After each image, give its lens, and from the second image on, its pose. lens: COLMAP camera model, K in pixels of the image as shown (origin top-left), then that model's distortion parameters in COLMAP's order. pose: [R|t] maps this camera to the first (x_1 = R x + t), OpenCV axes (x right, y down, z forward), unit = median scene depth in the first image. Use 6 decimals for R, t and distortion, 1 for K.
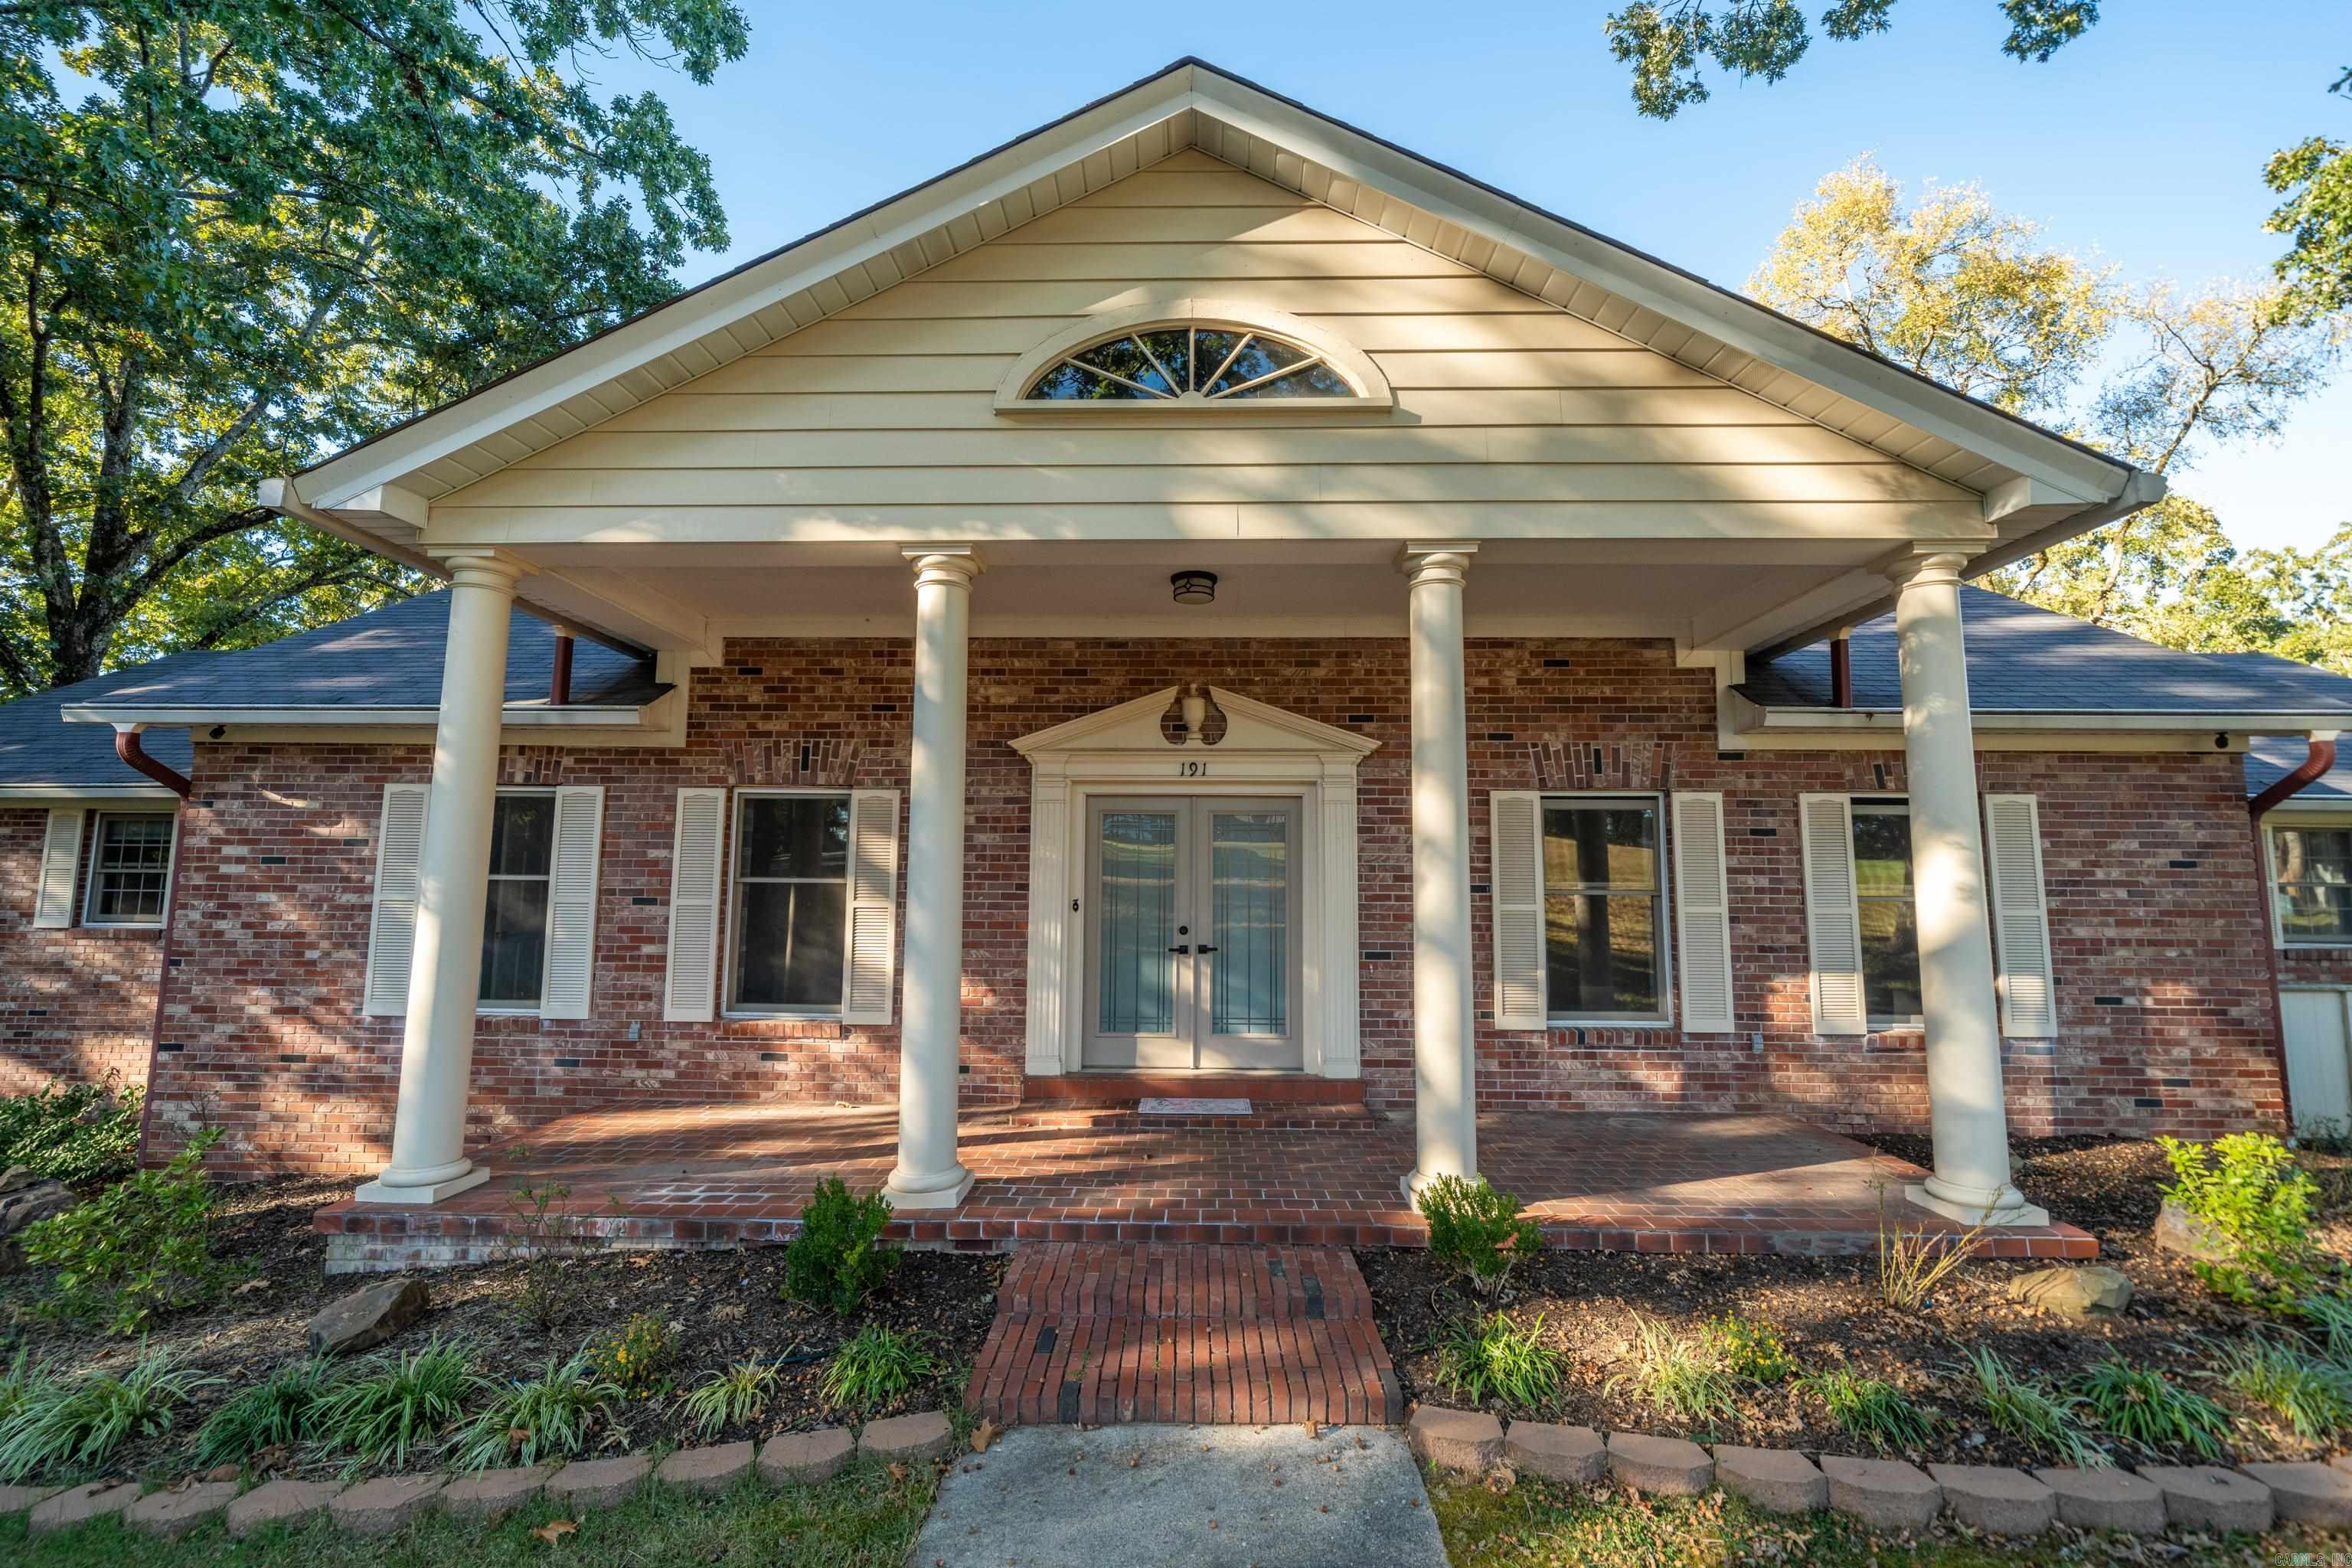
lens RADIAL K [[1002.0, 0, 1176.0], [0, 1002.0, 784.0], [0, 0, 1]] dist [-0.000141, -0.000092]
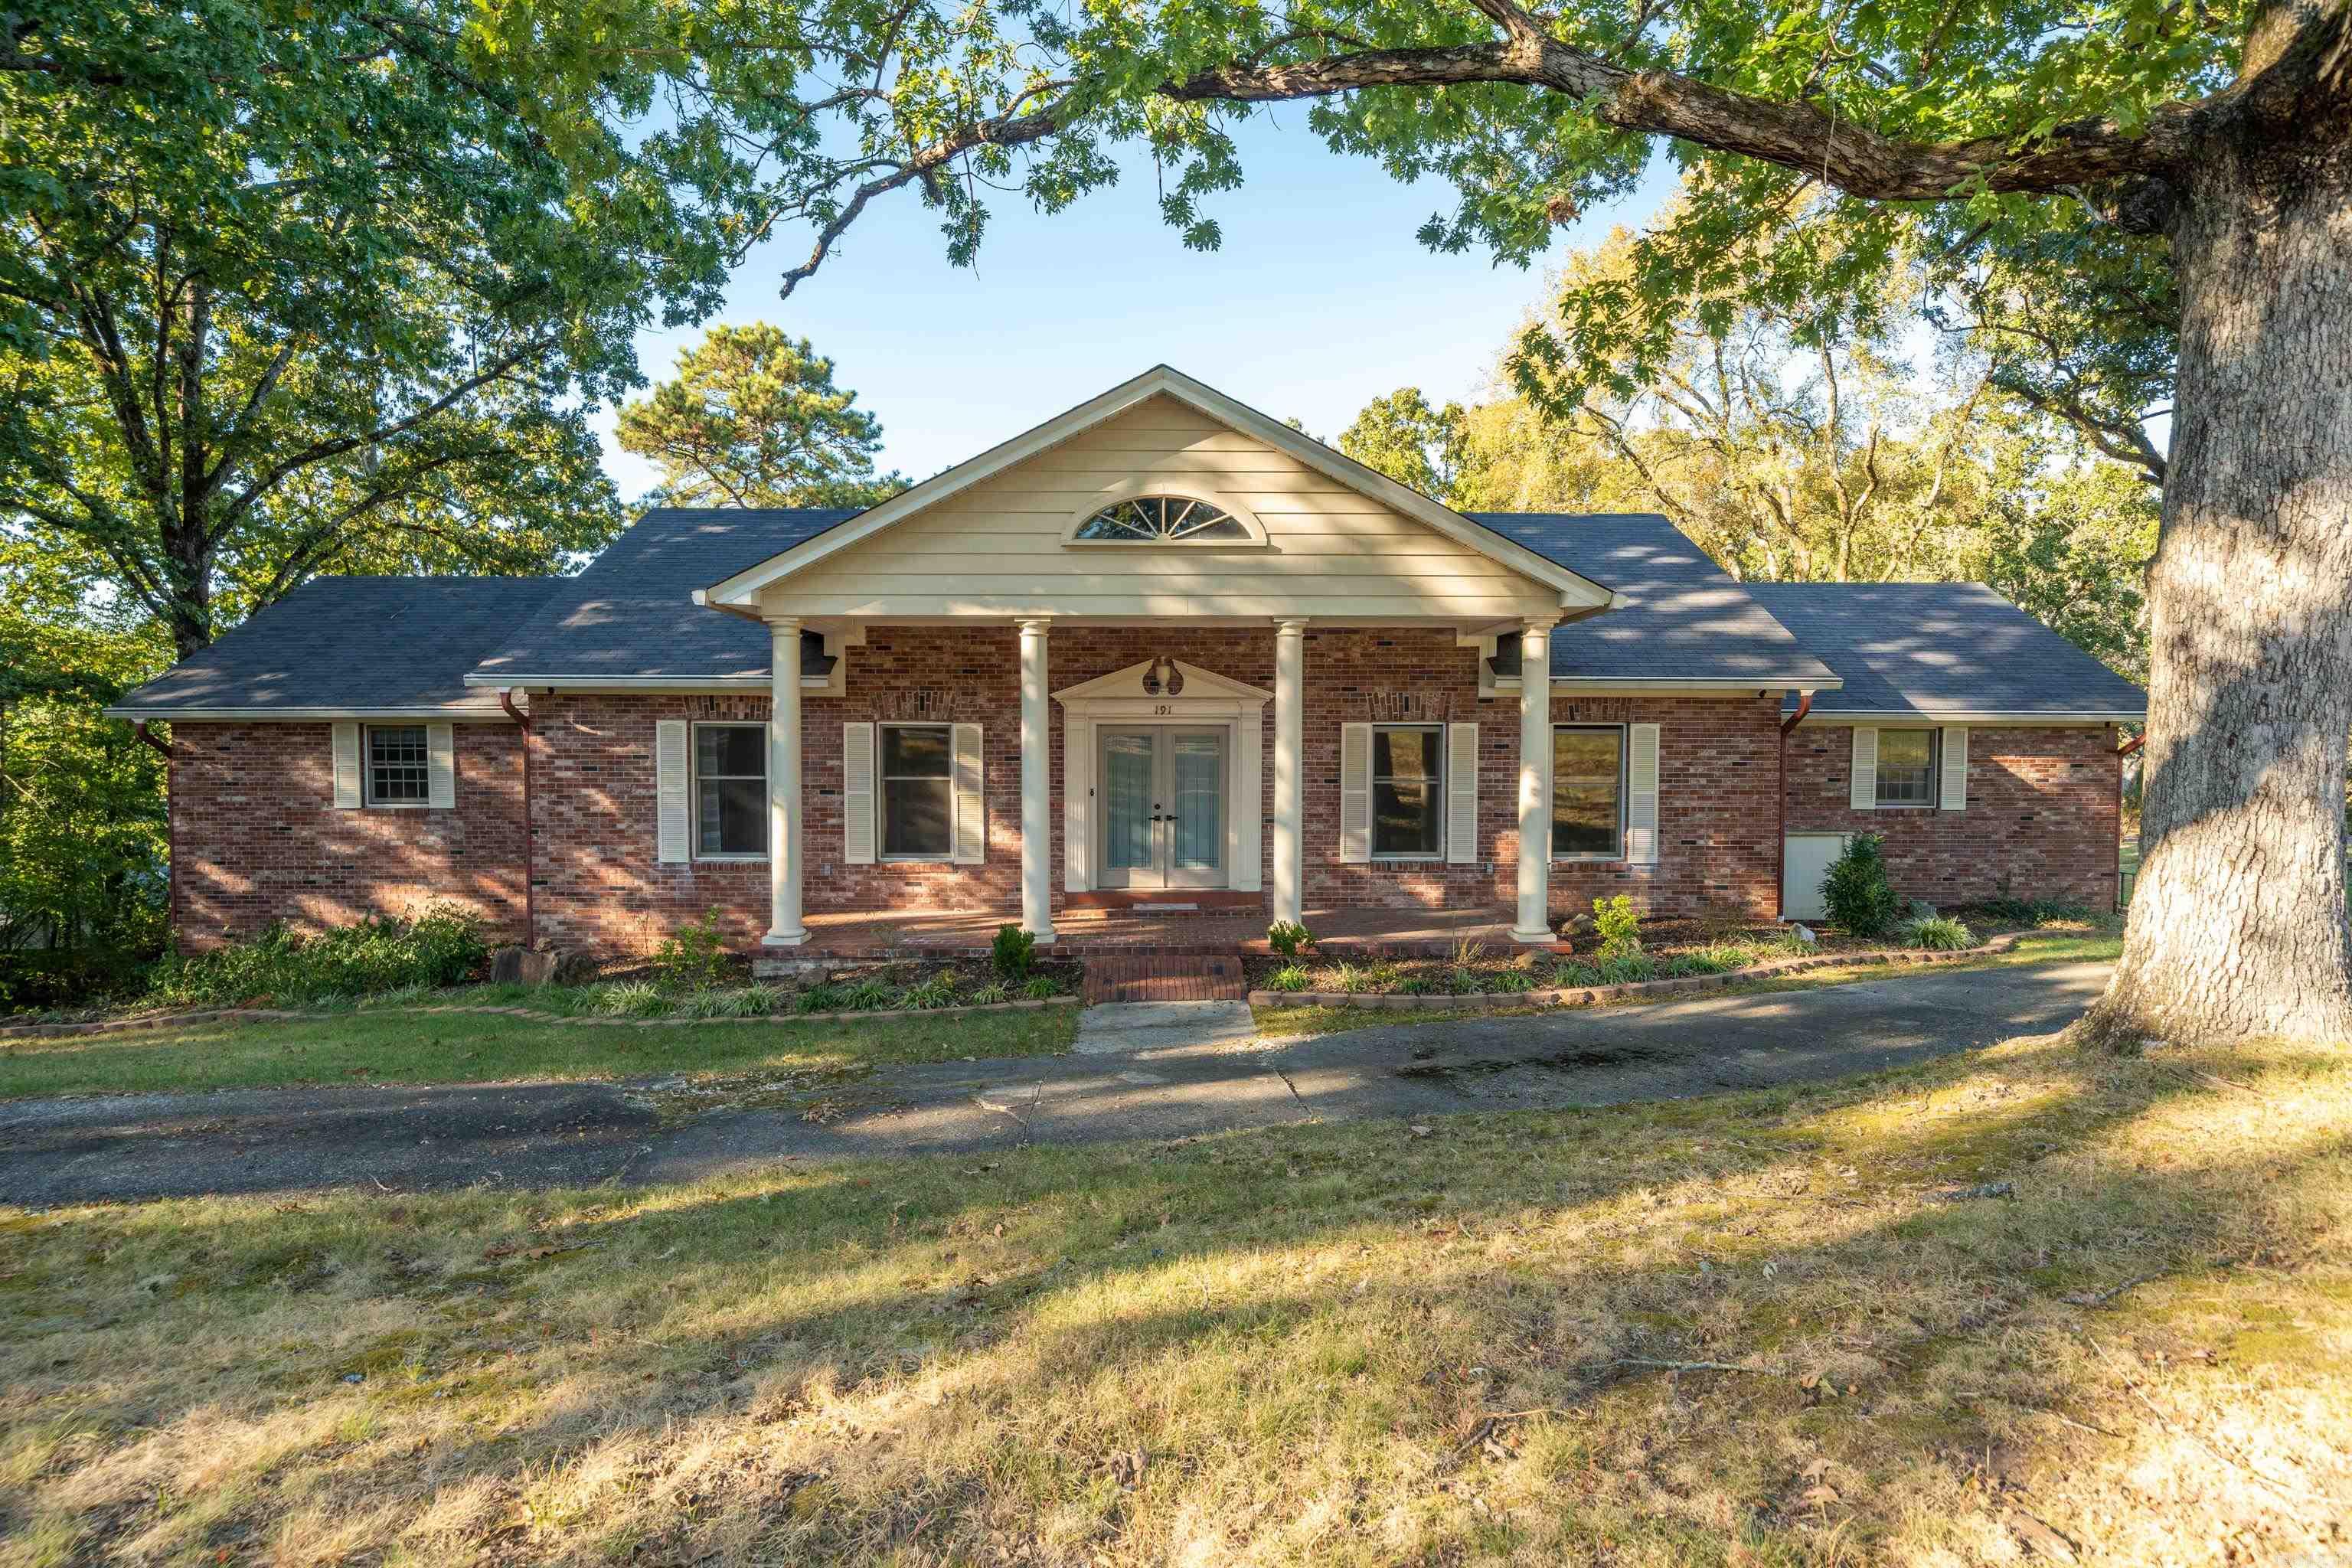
lens RADIAL K [[1157.2, 0, 1176.0], [0, 1157.2, 784.0], [0, 0, 1]] dist [0.000517, 0.000146]
pose [[0.999262, -0.008524, 0.037467, -0.033530], [0.002961, 0.989264, 0.146111, -0.171850], [-0.038310, -0.145892, 0.988558, -0.893884]]
